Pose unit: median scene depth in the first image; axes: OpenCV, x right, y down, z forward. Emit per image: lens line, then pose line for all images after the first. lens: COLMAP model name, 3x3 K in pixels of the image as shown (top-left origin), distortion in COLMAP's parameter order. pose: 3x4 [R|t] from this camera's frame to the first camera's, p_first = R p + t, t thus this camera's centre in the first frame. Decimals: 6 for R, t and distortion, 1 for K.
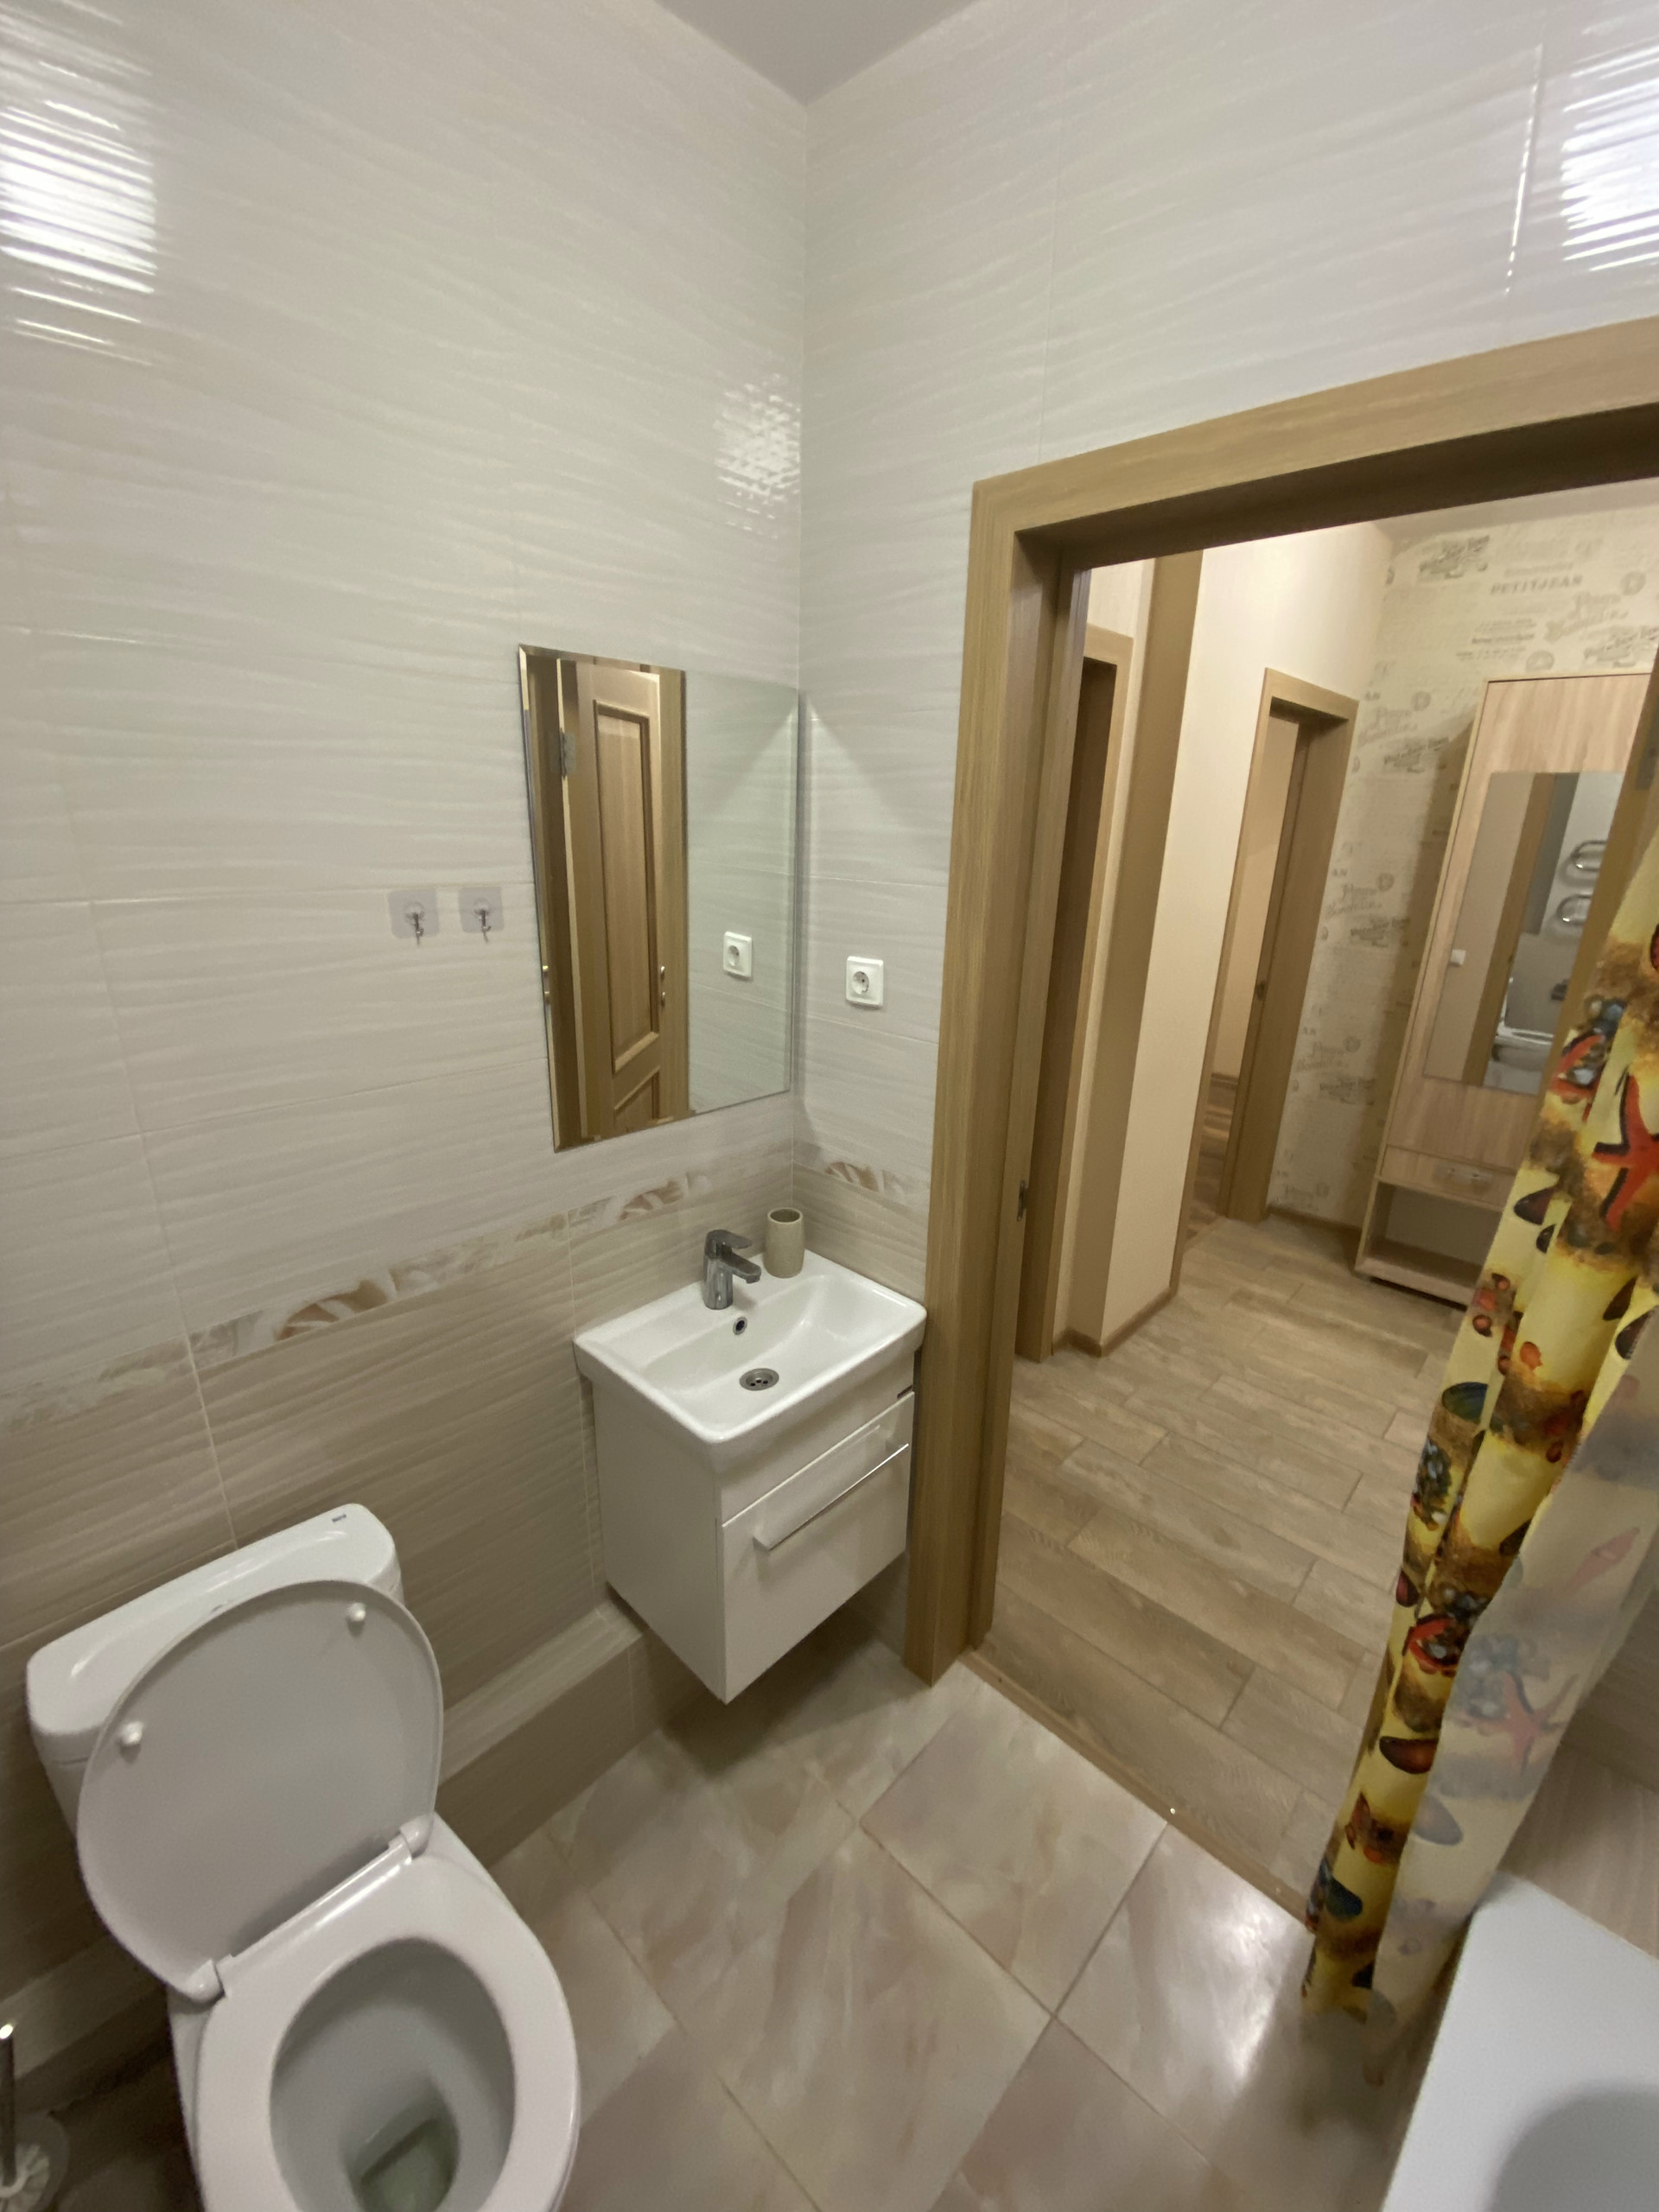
lens RADIAL K [[900.3, 0, 824.9], [0, 900.3, 1101.6], [0, 0, 1]] dist [0.037341, -0.030251]
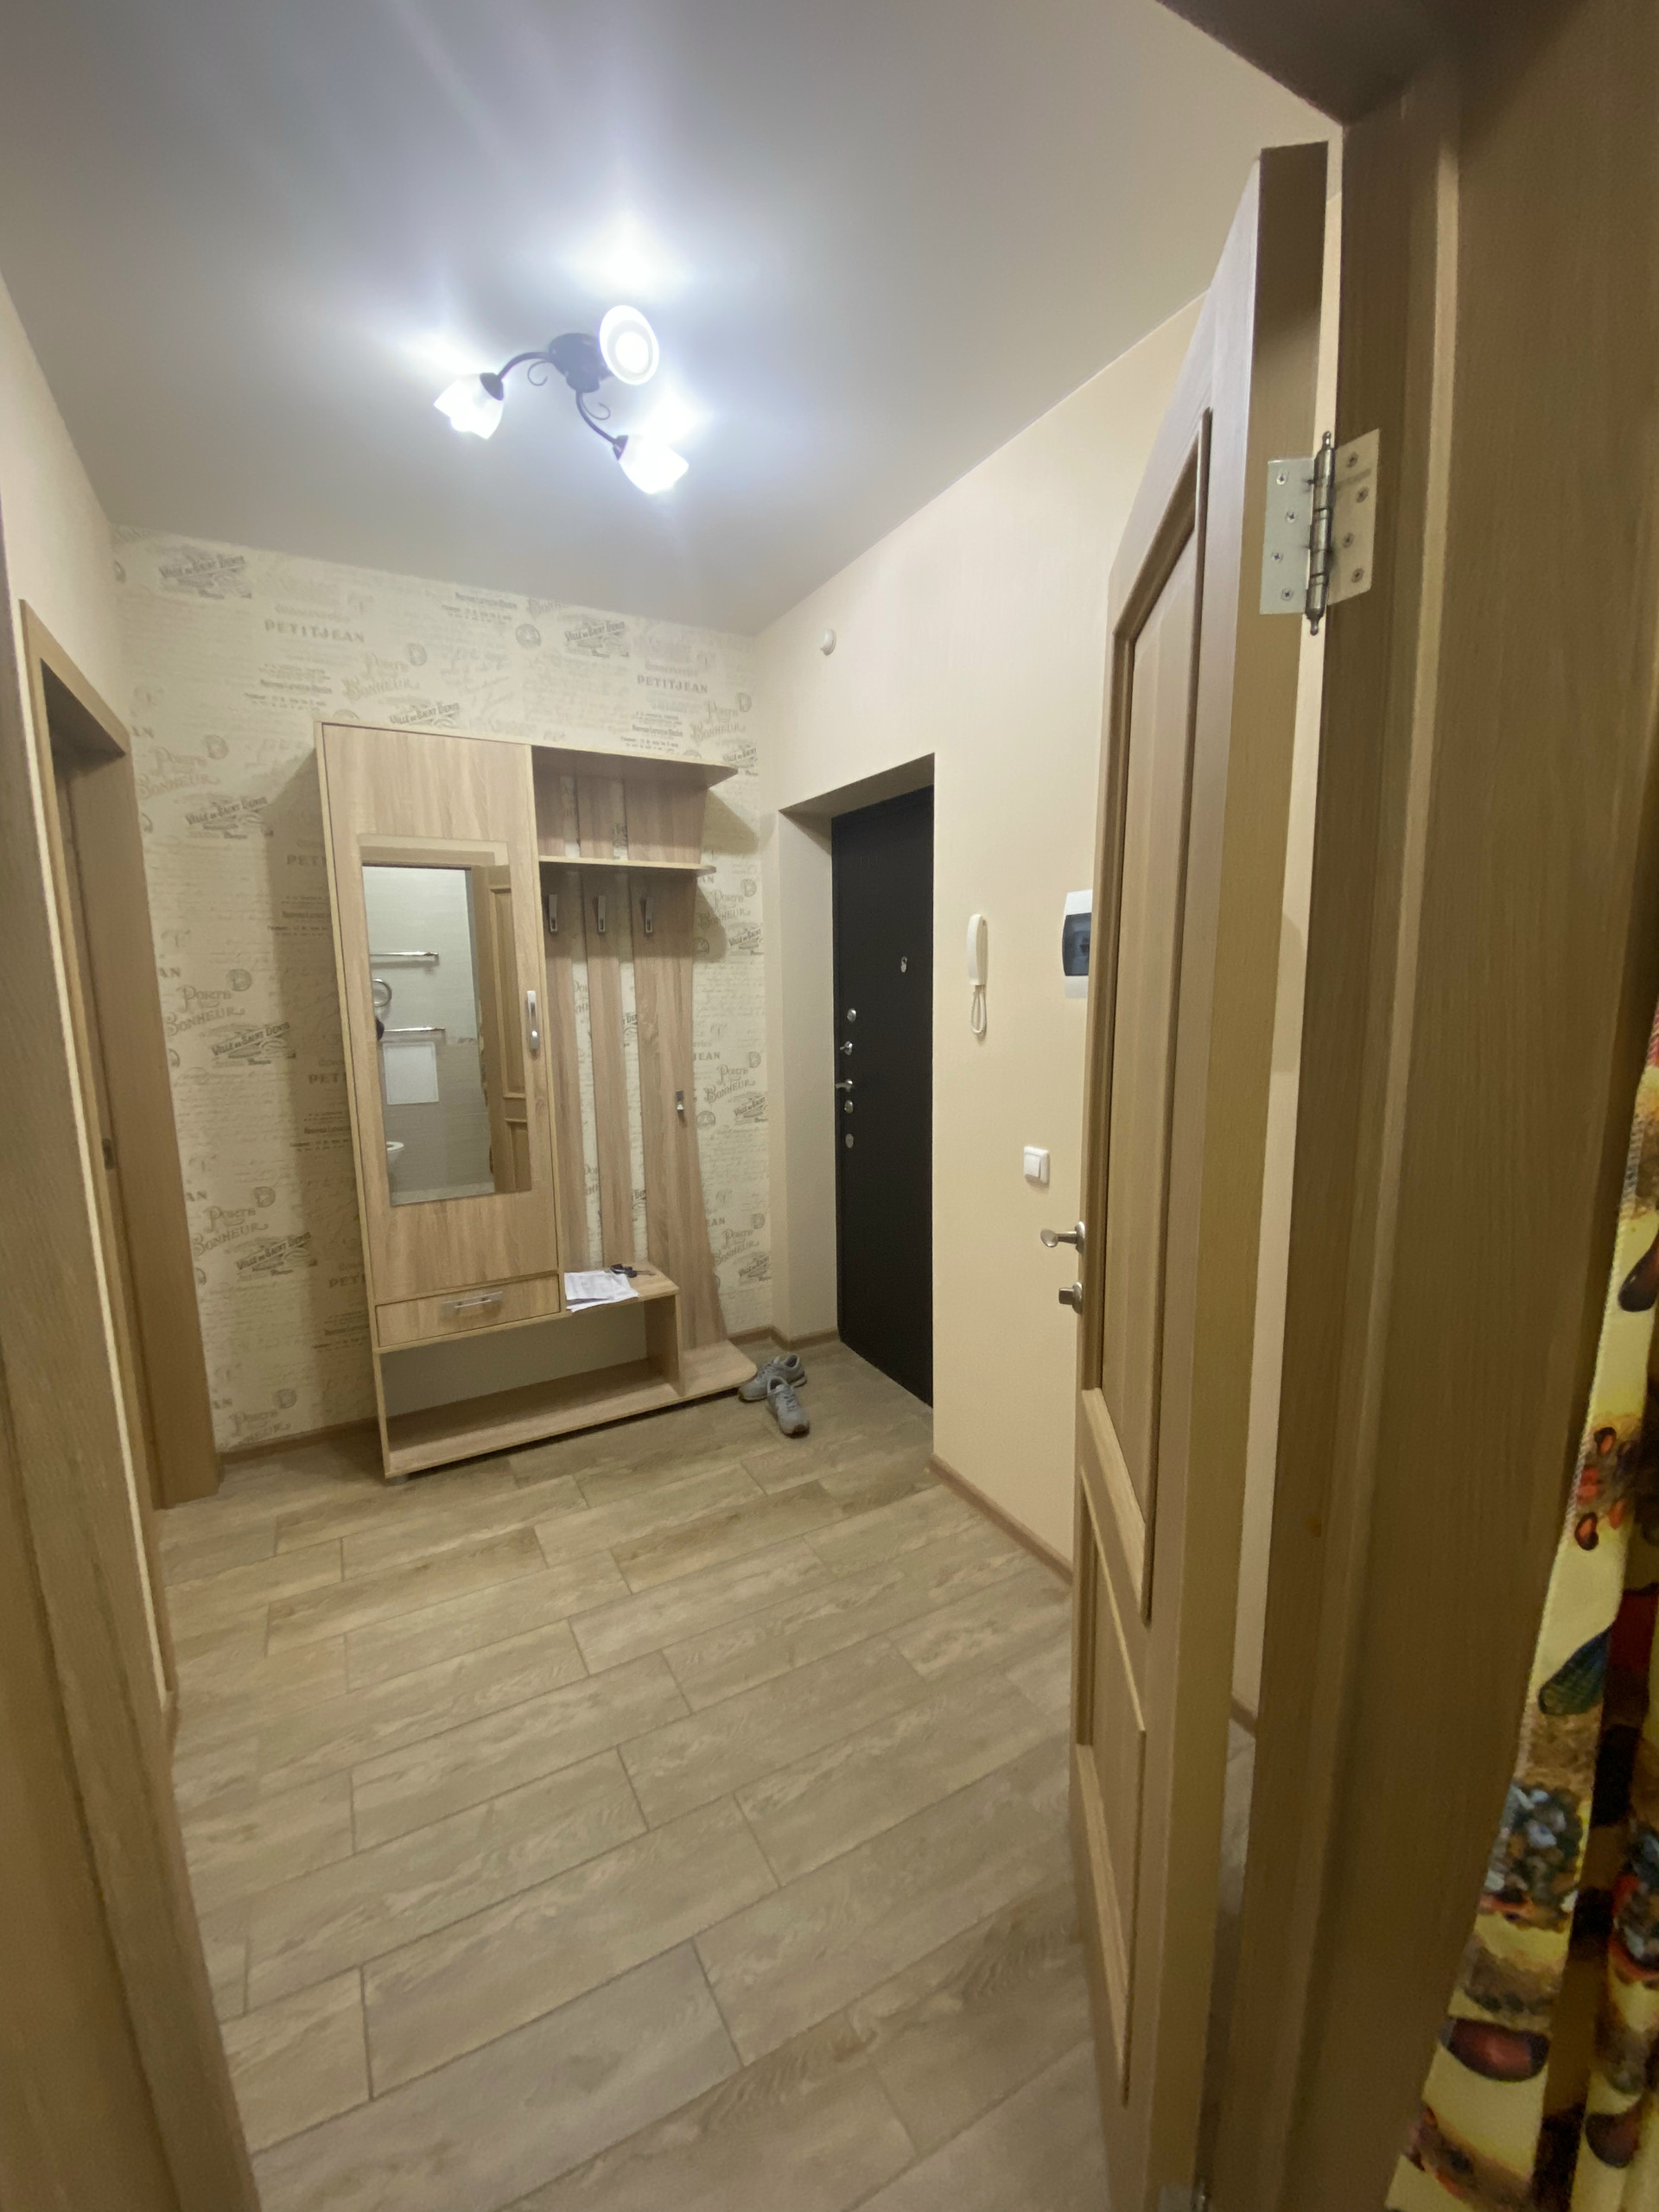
lens RADIAL K [[900.3, 0, 824.9], [0, 900.3, 1101.6], [0, 0, 1]] dist [0.037341, -0.030251]
pose [[0.305002, -0.161294, 0.938593, 0.042968], [0.309433, 0.948865, 0.062507, -0.045498], [-0.900680, 0.271367, 0.339316, 0.353459]]
